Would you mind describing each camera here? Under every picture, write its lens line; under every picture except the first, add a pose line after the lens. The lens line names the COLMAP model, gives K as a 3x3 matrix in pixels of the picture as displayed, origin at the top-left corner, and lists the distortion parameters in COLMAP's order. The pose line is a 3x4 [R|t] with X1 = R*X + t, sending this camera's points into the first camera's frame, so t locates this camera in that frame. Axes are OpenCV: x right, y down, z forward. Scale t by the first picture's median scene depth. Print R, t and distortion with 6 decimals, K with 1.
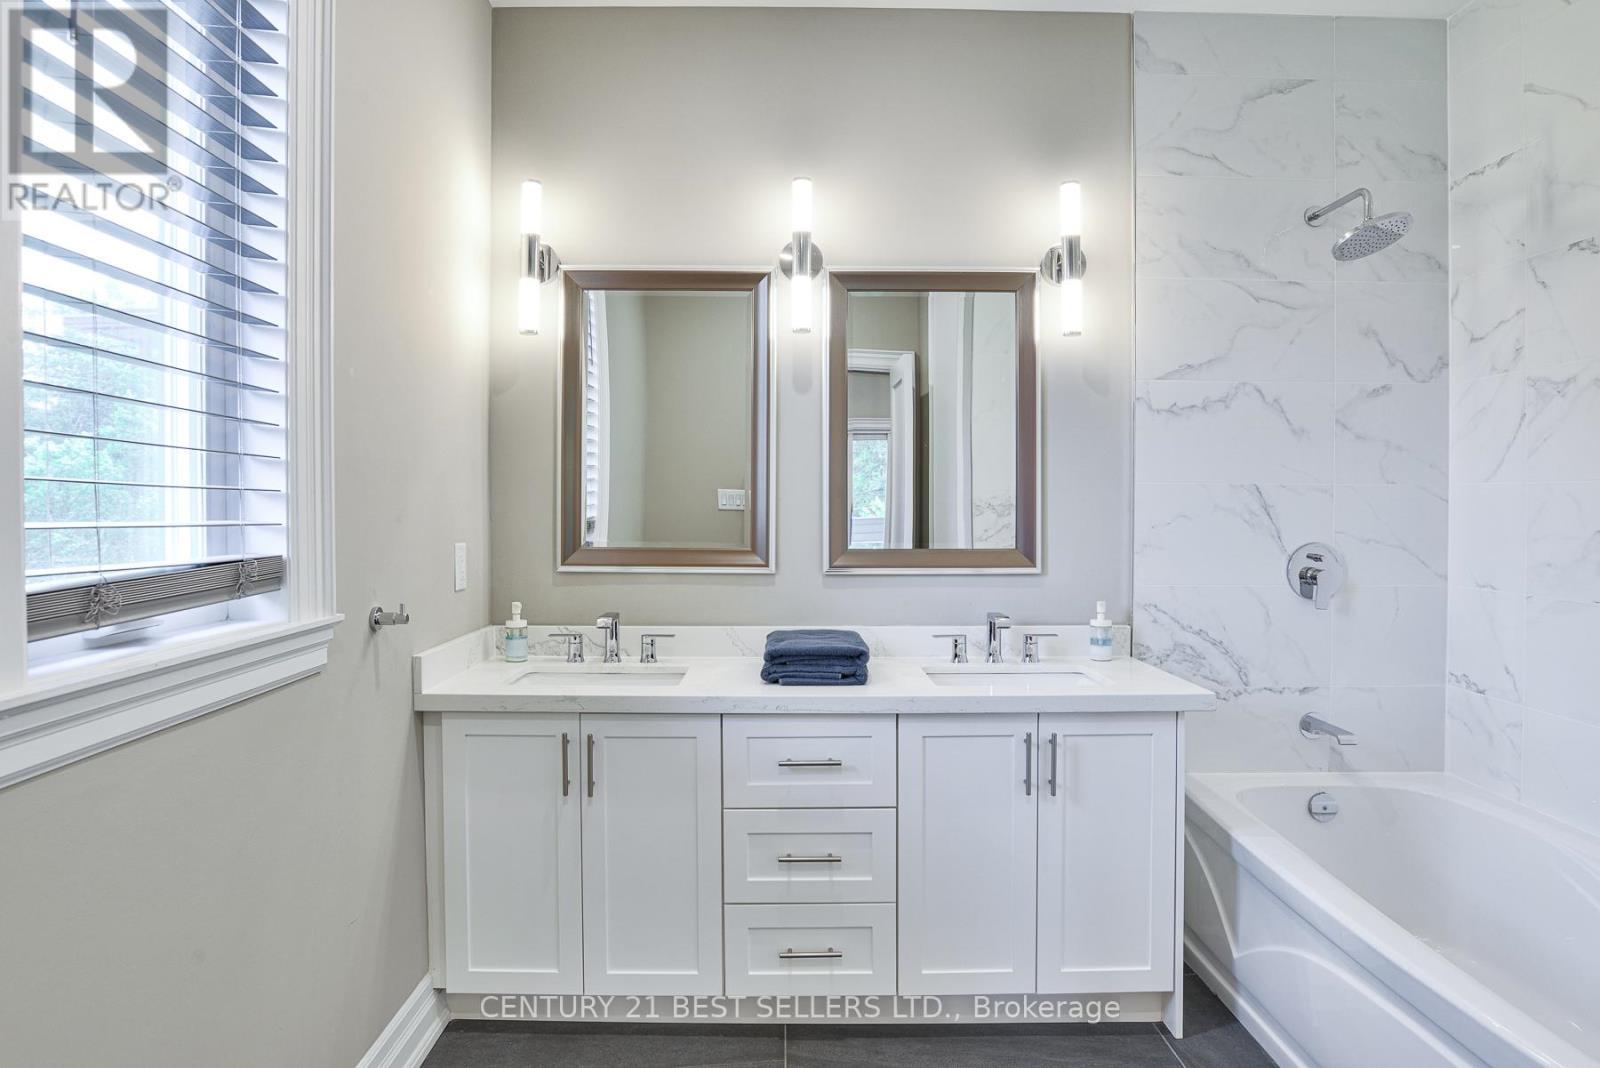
lens RADIAL K [[929.0, 0, 798.5], [0, 929.0, 525.0], [0, 0, 1]] dist [-0.069262, 0.027891]
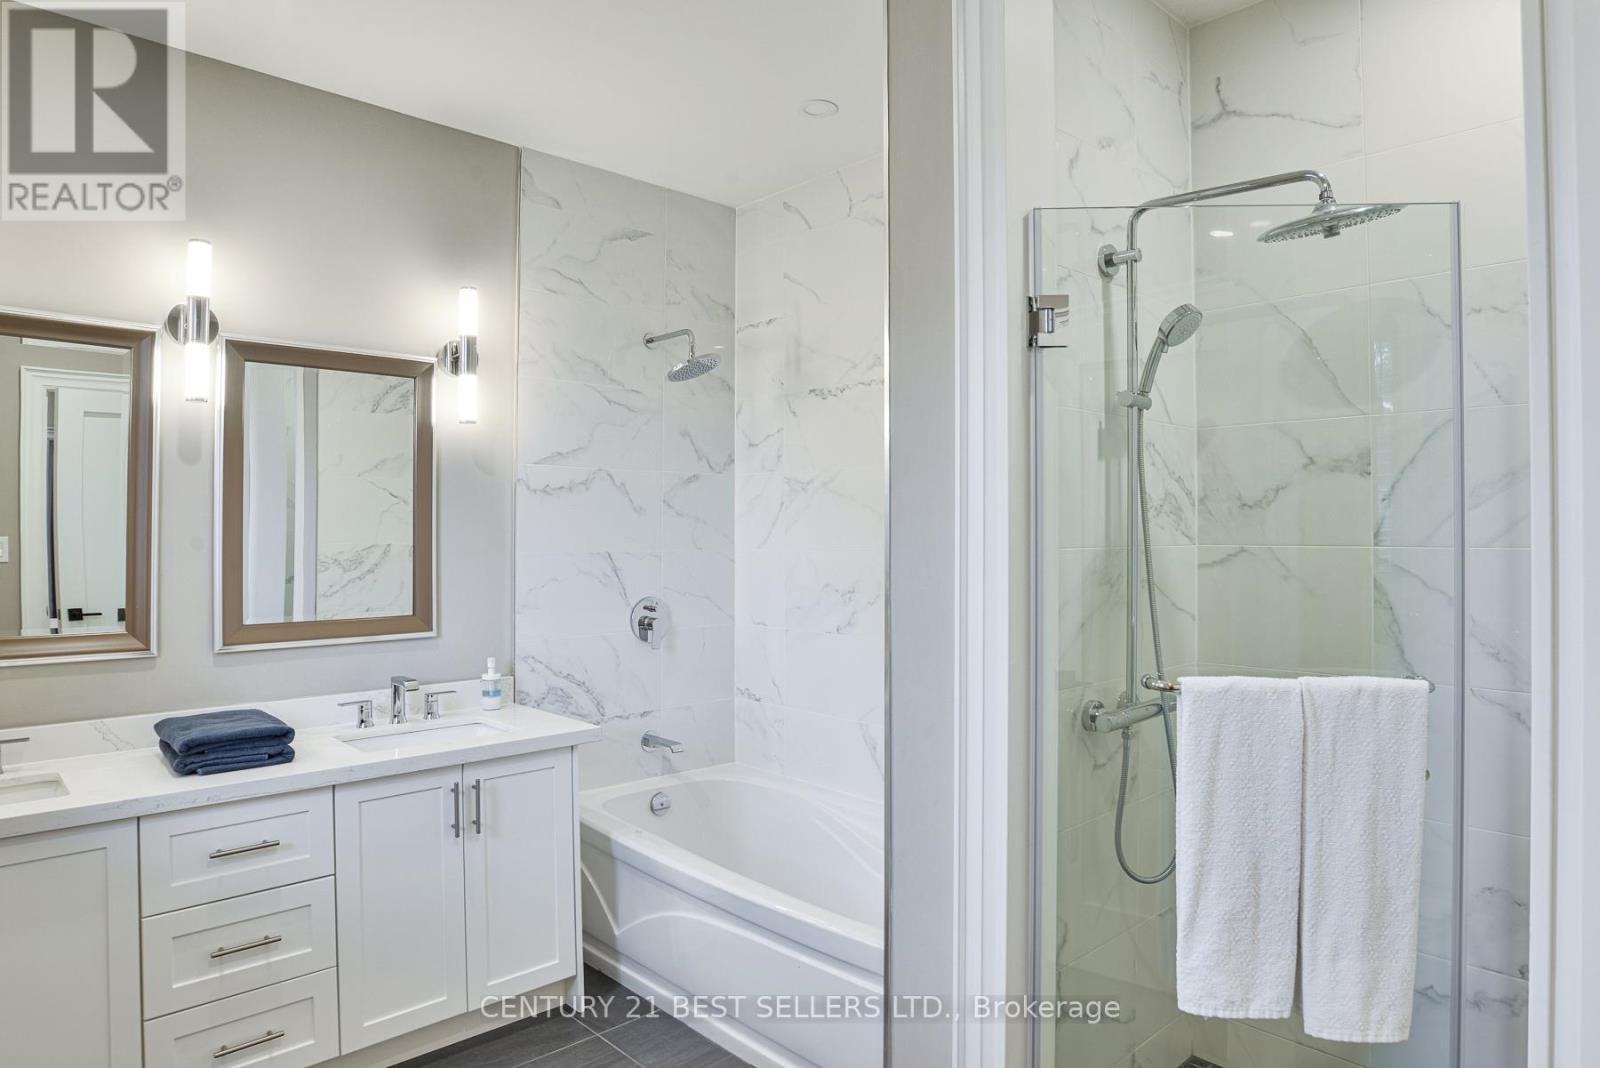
lens RADIAL K [[940.1, 0, 802.4], [0, 940.1, 558.9], [0, 0, 1]] dist [-0.074504, 0.034672]
pose [[0.730470, -0.016368, 0.682749, -0.176235], [0.015034, 0.999856, 0.007886, -0.042680], [-0.682780, 0.004504, 0.730610, -0.101900]]
